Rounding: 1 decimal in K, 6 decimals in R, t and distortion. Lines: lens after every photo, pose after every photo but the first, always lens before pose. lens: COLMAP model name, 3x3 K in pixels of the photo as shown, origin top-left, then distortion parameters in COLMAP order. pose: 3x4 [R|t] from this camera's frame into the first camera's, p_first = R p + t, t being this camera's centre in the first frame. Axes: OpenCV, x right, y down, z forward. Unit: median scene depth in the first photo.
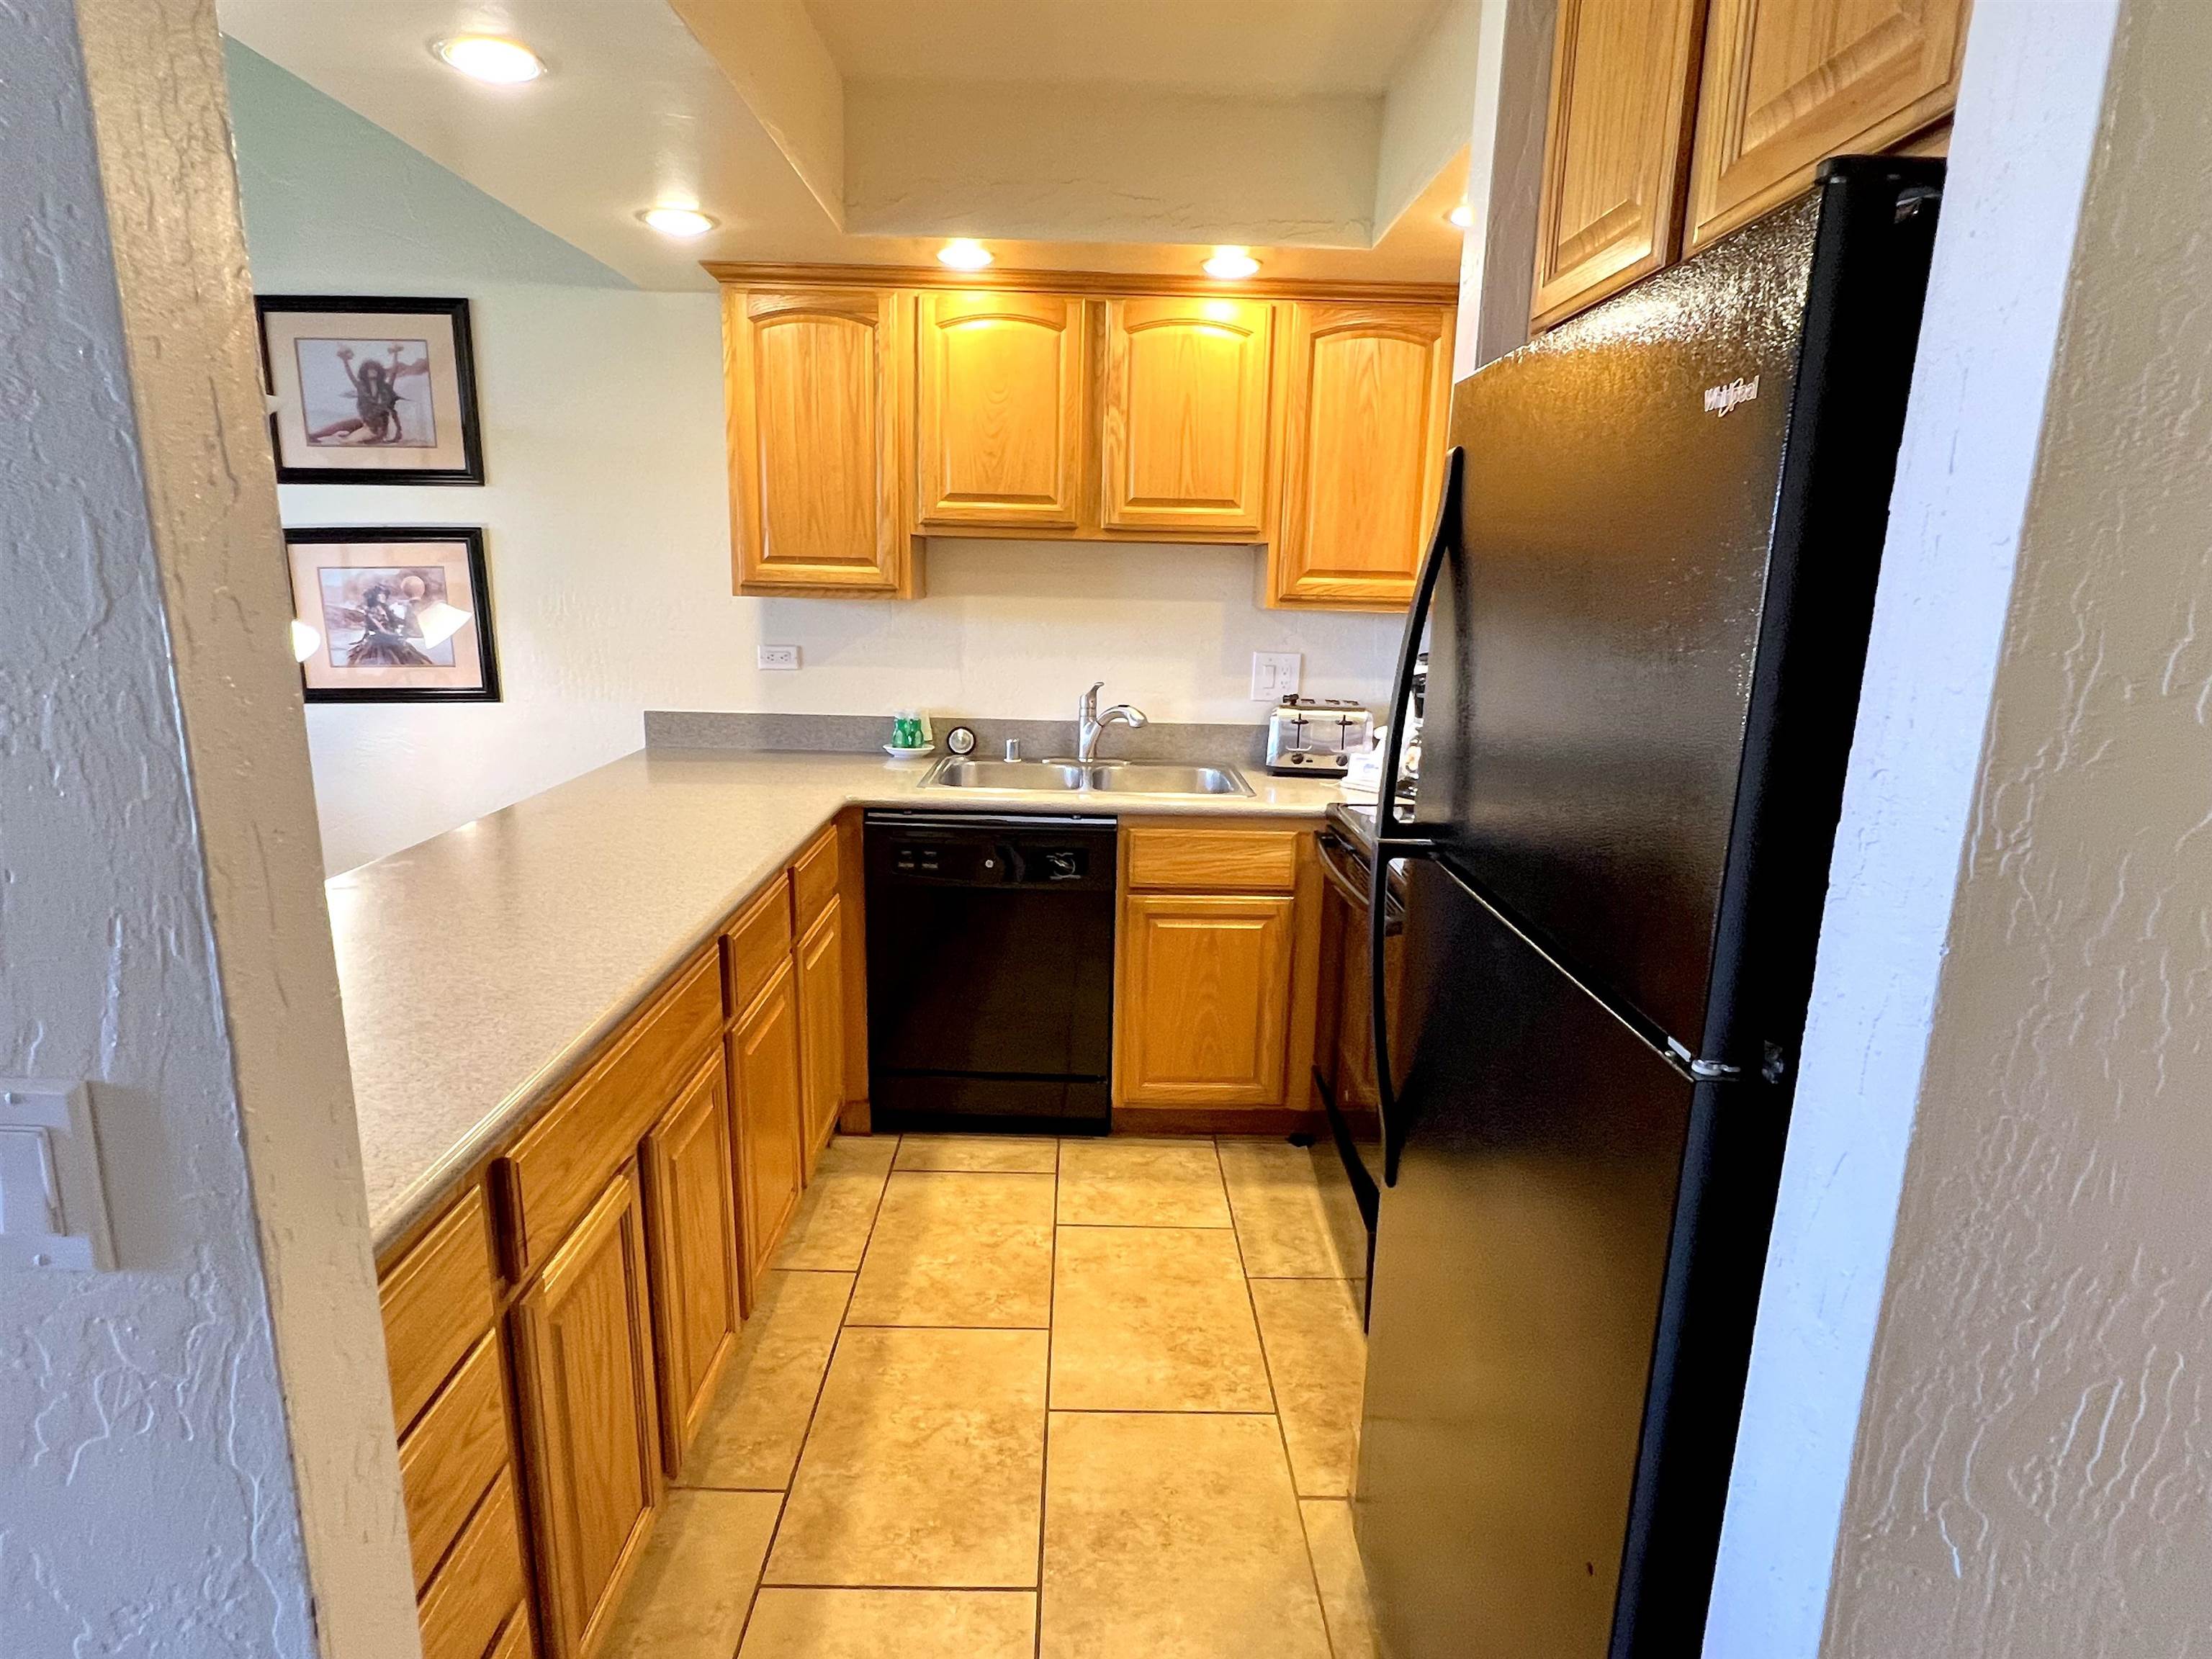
lens RADIAL K [[1168.7, 0, 1106.0], [0, 1168.7, 829.5], [0, 0, 1]] dist [-0.002415, -0.000518]
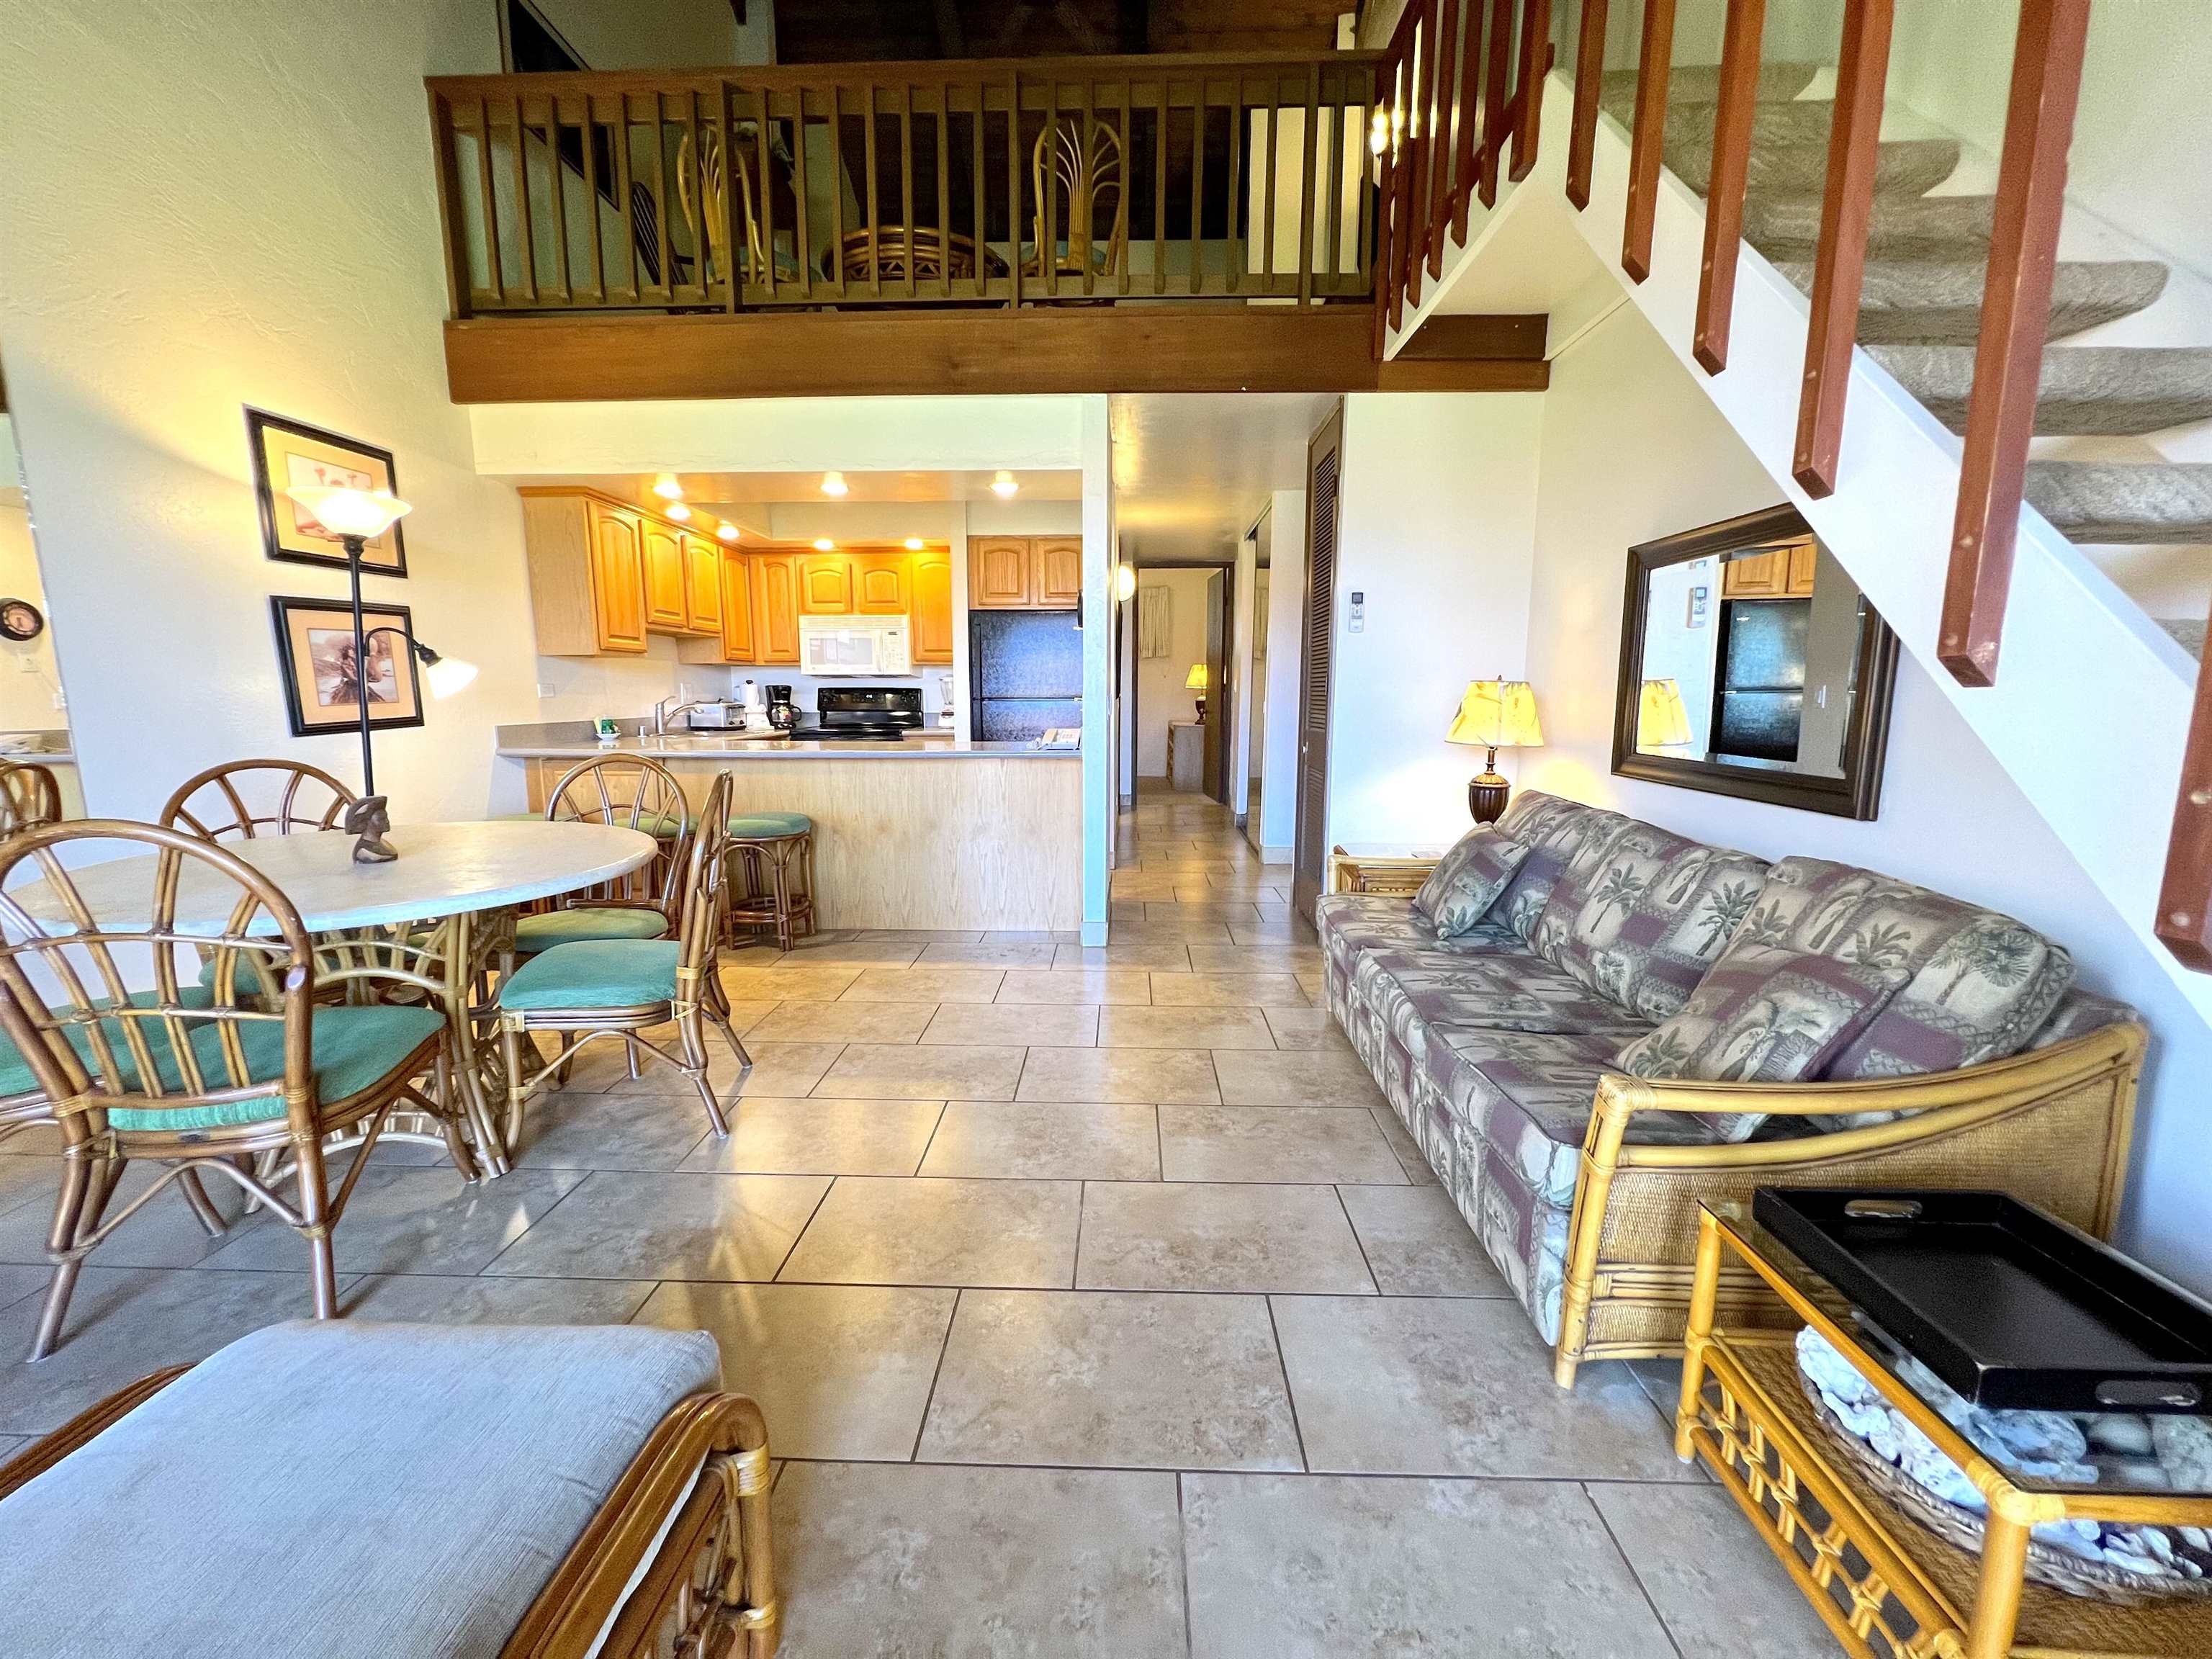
lens RADIAL K [[885.0, 0, 1099.0], [0, 885.0, 825.1], [0, 0, 1]] dist [-0.002206, 0.000689]
pose [[0.049057, -0.172091, 0.983859, -1.611141], [0.219085, 0.962909, 0.157503, 0.020061], [-0.974472, 0.207822, 0.084940, 0.119117]]
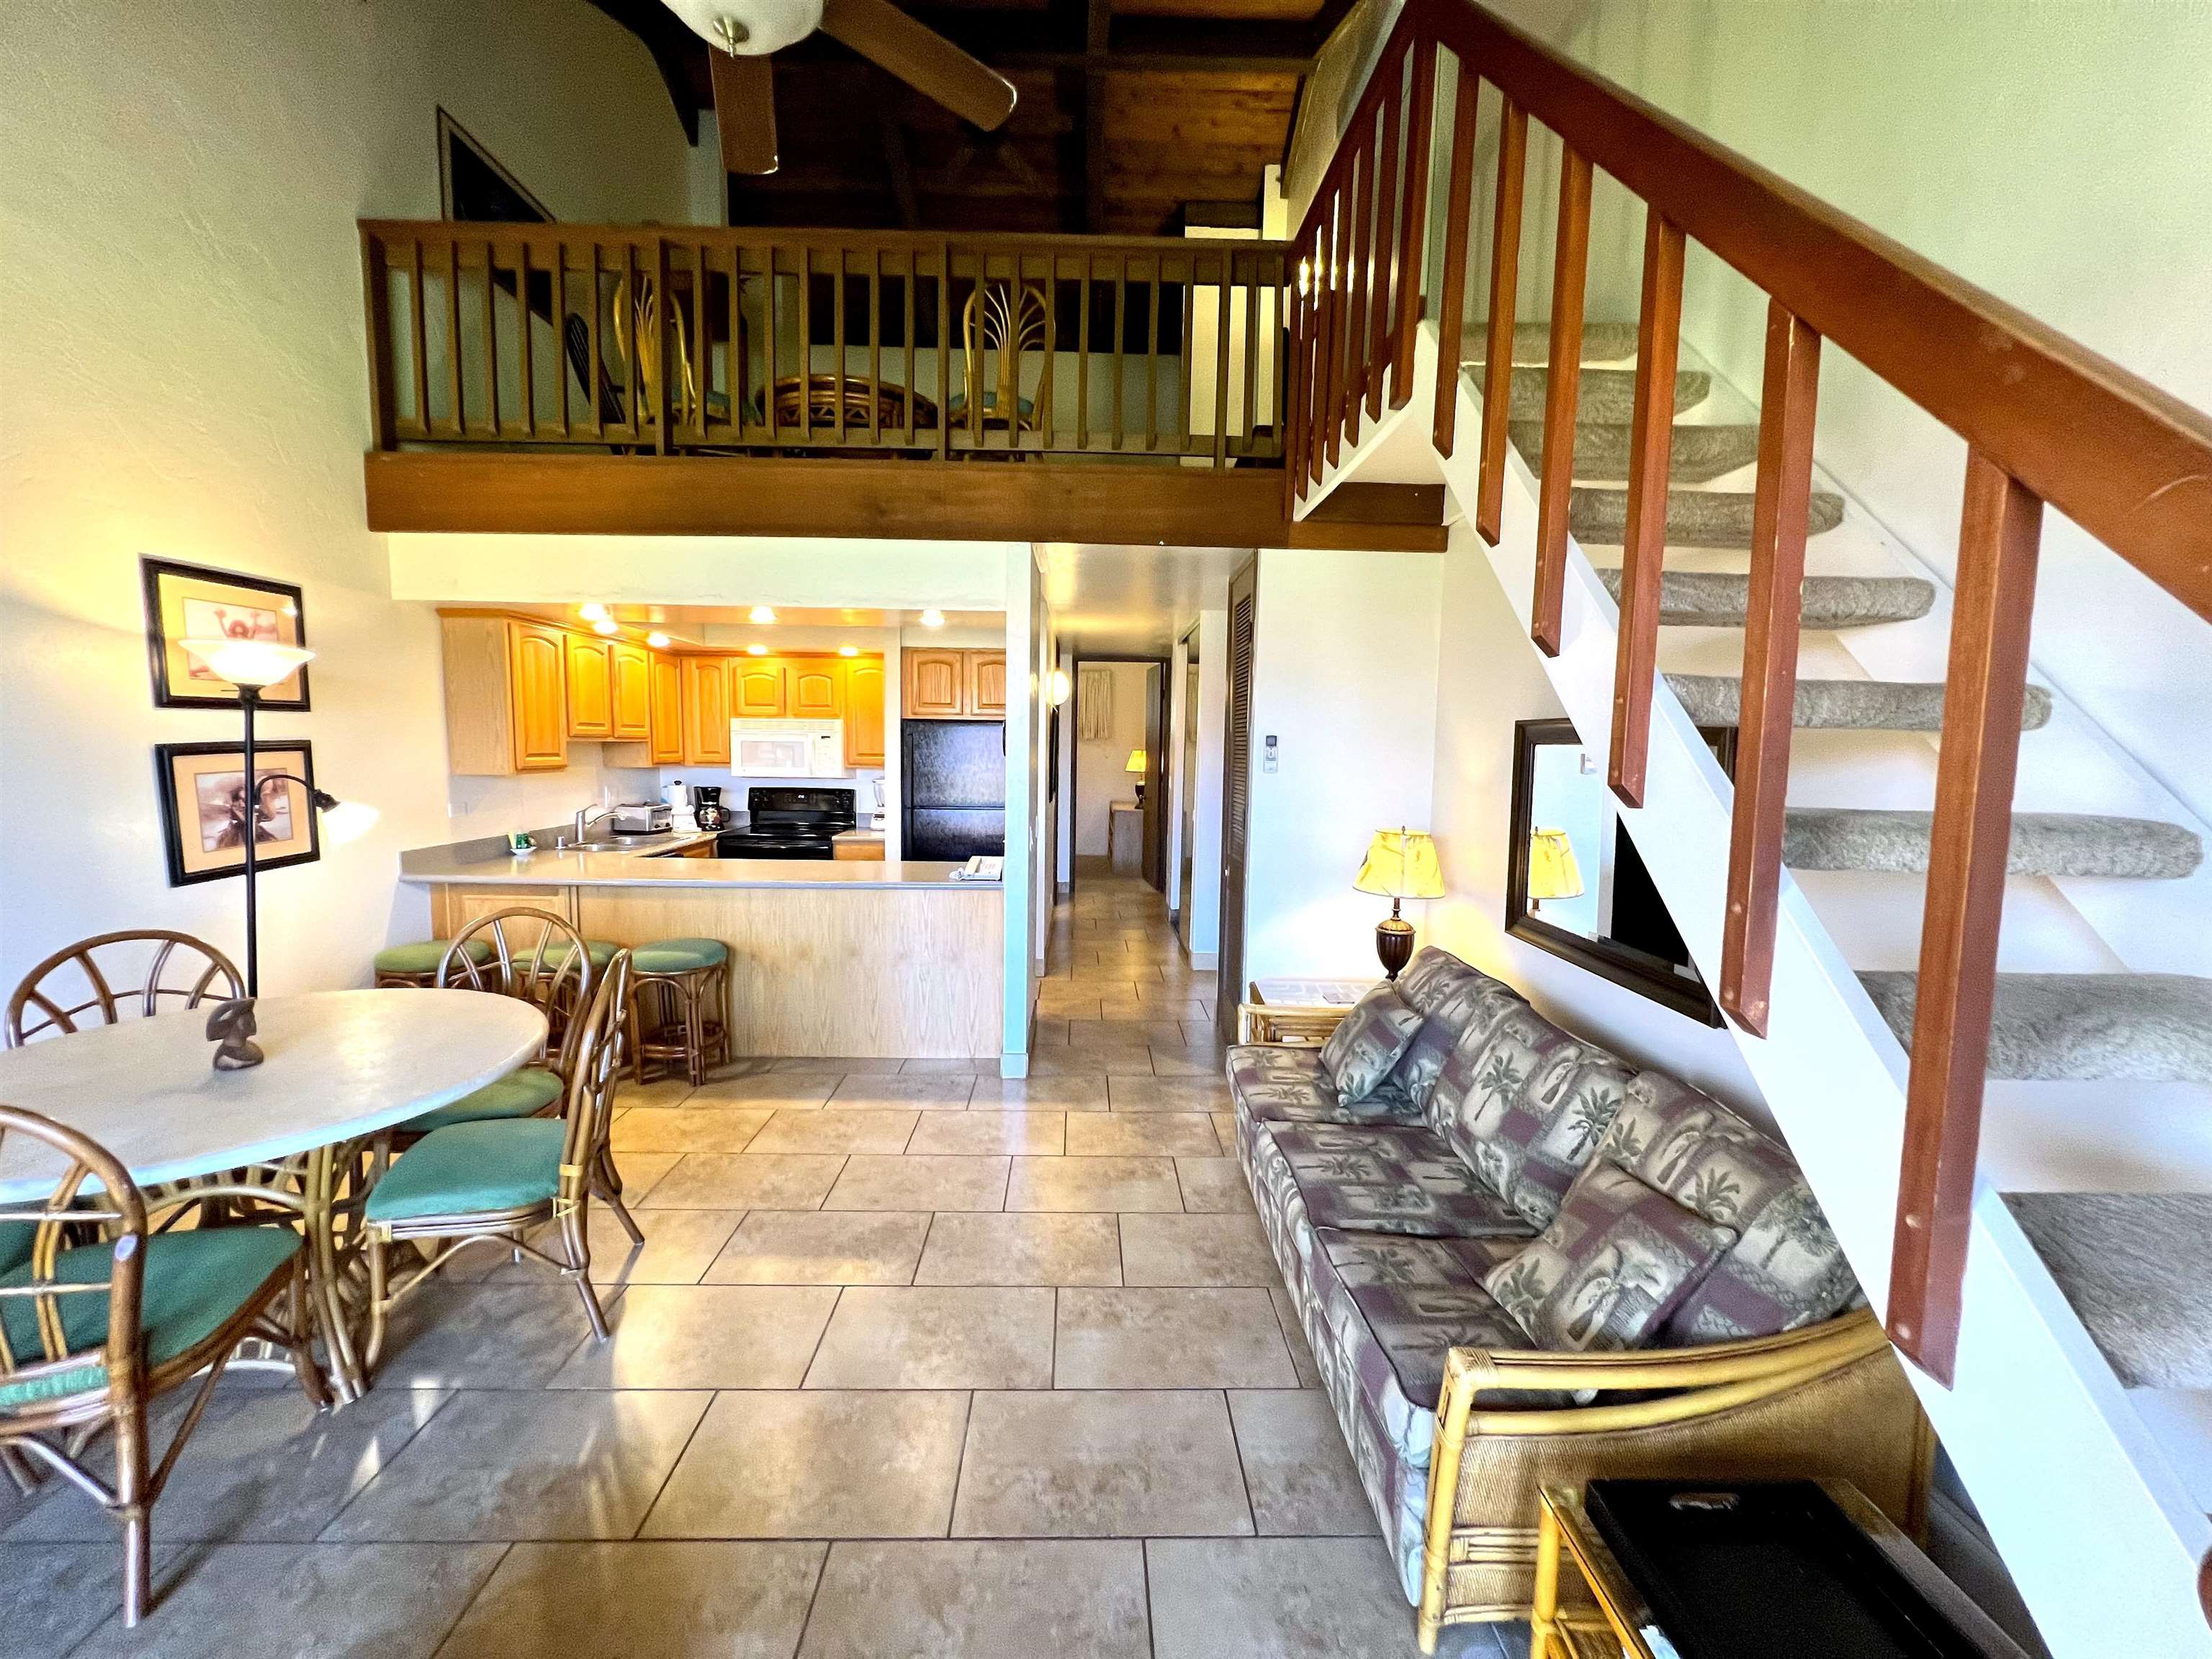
lens RADIAL K [[885.0, 0, 1099.0], [0, 885.0, 825.1], [0, 0, 1]] dist [-0.002206, 0.000689]
pose [[-0.004154, -0.113381, 0.993543, -1.607486], [0.203206, 0.972726, 0.111855, -0.081011], [-0.979127, 0.202358, 0.018999, 0.054587]]
